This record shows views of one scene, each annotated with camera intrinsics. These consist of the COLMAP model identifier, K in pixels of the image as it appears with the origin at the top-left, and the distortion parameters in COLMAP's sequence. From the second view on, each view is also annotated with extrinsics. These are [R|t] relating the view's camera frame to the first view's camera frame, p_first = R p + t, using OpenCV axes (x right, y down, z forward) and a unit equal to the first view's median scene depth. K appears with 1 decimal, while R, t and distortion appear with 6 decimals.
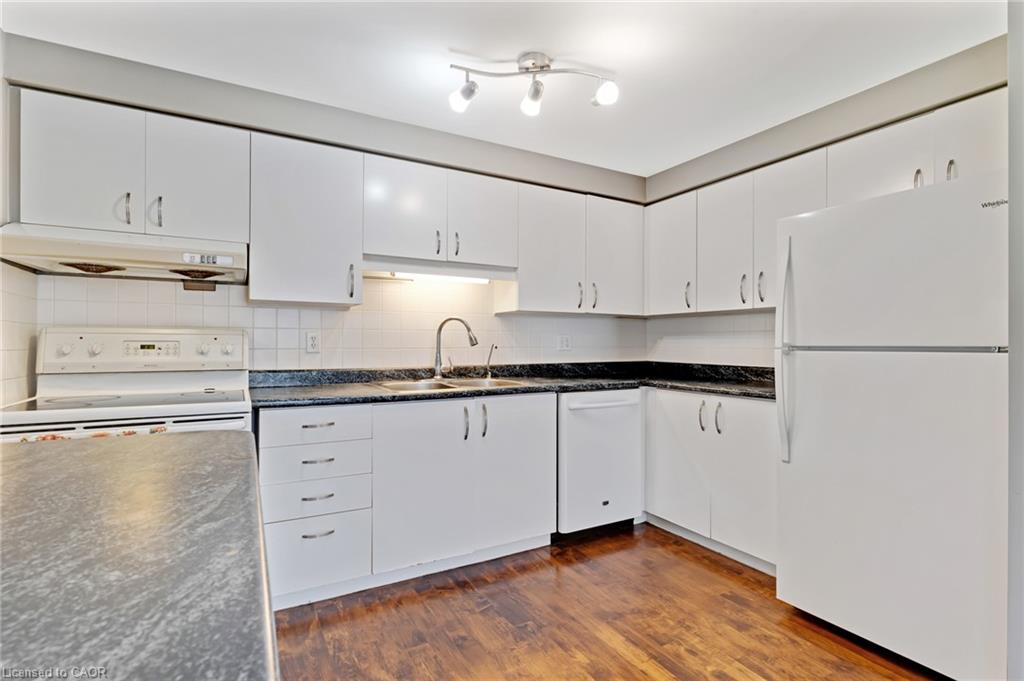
lens RADIAL K [[484.0, 0, 511.4], [0, 484.0, 341.6], [0, 0, 1]] dist [-0.007550, 0.002323]
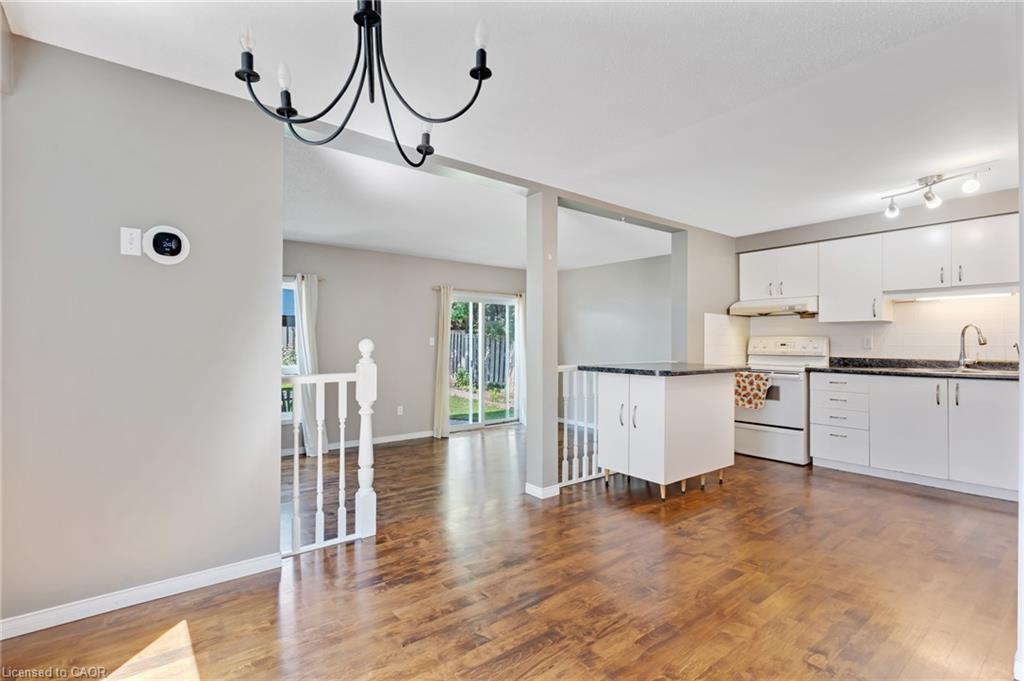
lens RADIAL K [[484.0, 0, 519.4], [0, 484.0, 347.4], [0, 0, 1]] dist [-0.007550, 0.002323]
pose [[0.158337, 0.006781, -0.987362, 1.099922], [0.001814, 0.999973, 0.007158, 0.003873], [0.987383, -0.002924, 0.158321, -0.517957]]
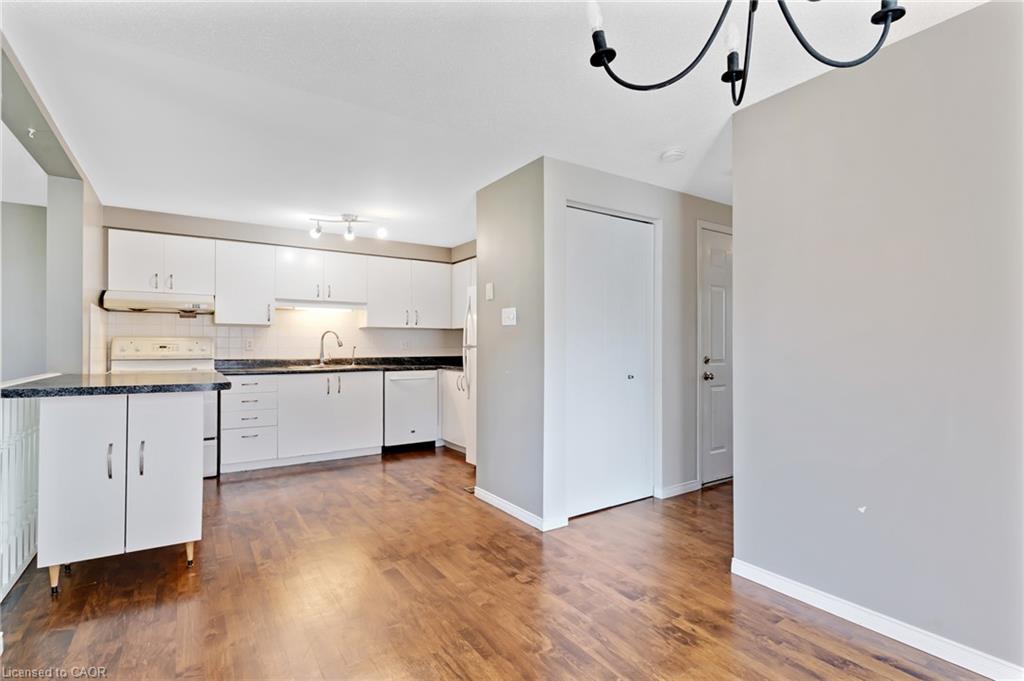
lens RADIAL K [[484.0, 0, 502.3], [0, 484.0, 347.7], [0, 0, 1]] dist [-0.007550, 0.002323]
pose [[0.997886, -0.001791, 0.064957, 0.431971], [0.001360, 0.999977, 0.006673, 0.001950], [-0.064968, -0.006570, 0.997866, -0.899134]]
